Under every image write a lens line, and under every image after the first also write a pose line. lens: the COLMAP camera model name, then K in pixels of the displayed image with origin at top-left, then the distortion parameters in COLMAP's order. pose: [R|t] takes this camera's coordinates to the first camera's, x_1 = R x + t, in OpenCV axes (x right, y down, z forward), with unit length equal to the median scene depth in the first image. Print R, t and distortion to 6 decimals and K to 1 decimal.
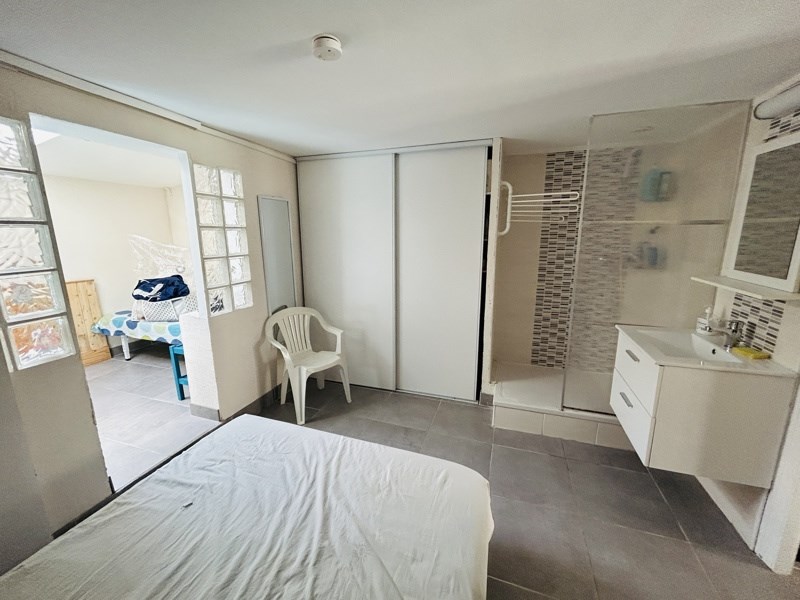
lens RADIAL K [[322.3, 0, 400.0], [0, 322.3, 300.0], [0, 0, 1]] dist [-0.007547, 0.005243]
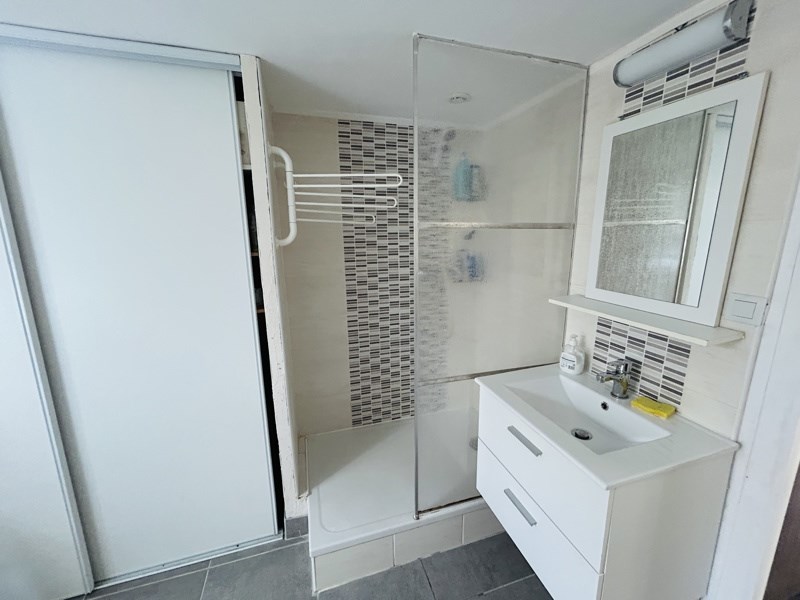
lens RADIAL K [[322.3, 0, 400.0], [0, 322.3, 300.0], [0, 0, 1]] dist [-0.007547, 0.005243]
pose [[0.808186, -0.120054, 0.576561, 0.149105], [0.126386, 0.991548, 0.029304, -0.101182], [-0.575206, 0.049186, 0.816528, 0.443488]]
